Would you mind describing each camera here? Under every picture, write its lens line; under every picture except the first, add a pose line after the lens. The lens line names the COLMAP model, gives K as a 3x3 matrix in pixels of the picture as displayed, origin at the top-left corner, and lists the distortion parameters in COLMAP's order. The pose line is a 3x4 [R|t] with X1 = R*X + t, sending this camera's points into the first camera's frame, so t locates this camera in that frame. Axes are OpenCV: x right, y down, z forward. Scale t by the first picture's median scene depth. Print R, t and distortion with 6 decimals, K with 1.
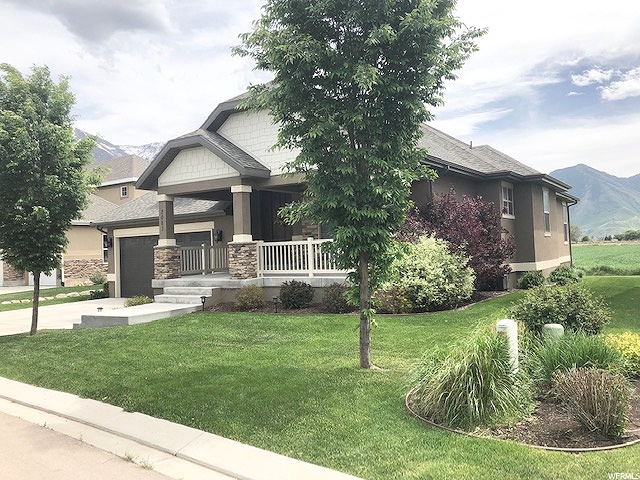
lens RADIAL K [[553.3, 0, 320.0], [0, 553.3, 240.0], [0, 0, 1]] dist [0.021494, 0.001981]
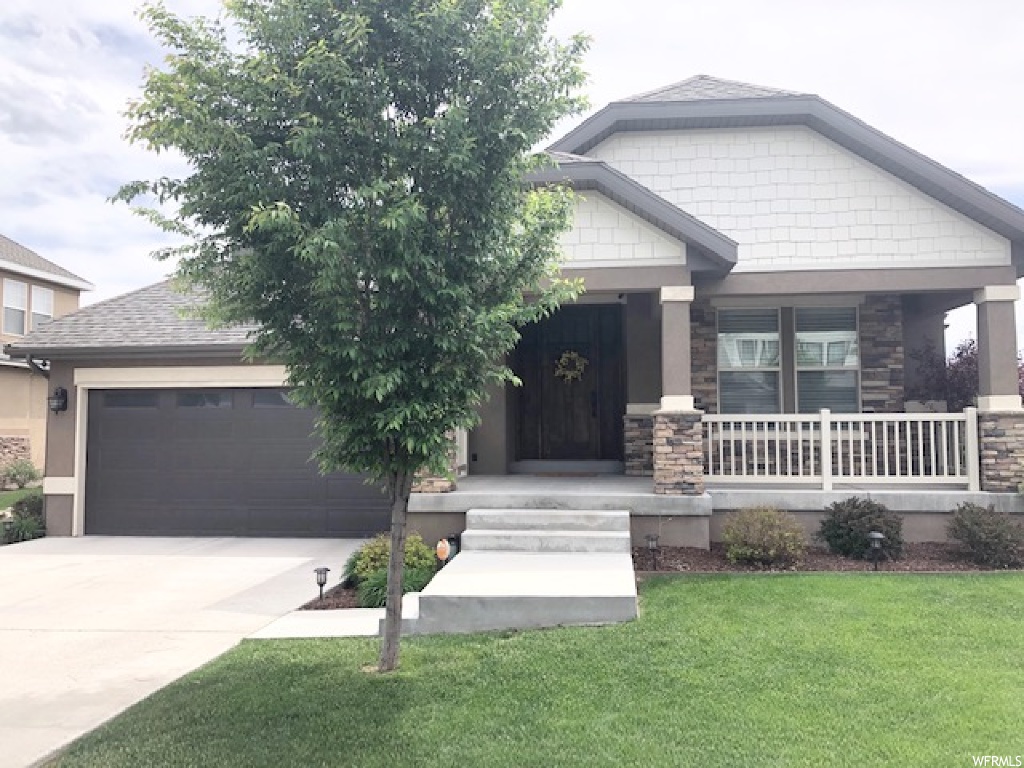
lens RADIAL K [[885.3, 0, 512.0], [0, 885.3, 384.0], [0, 0, 1]] dist [0.021494, 0.001981]
pose [[0.891935, 0.057684, 0.448469, -0.576046], [-0.036934, 0.997809, -0.054886, 0.025733], [-0.450652, 0.032391, 0.892112, 0.406791]]
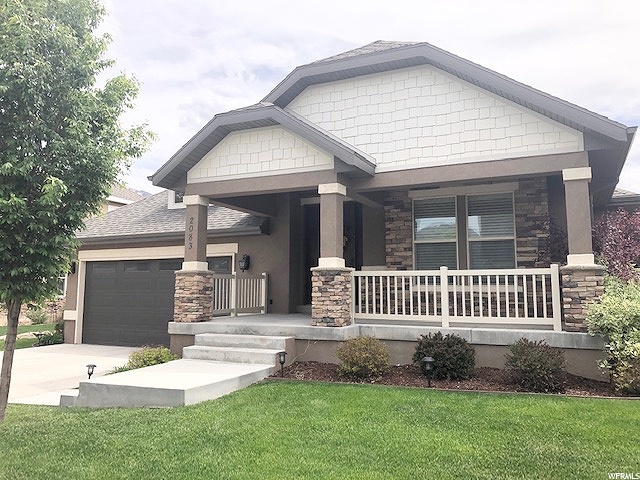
lens RADIAL K [[546.6, 0, 306.3], [0, 546.6, 230.0], [0, 0, 1]] dist [0.041219, -0.006985]
pose [[0.990933, 0.055132, 0.122528, -0.247725], [-0.042655, 0.993847, -0.102222, 0.025202], [-0.127410, 0.096069, 0.987187, 0.352111]]
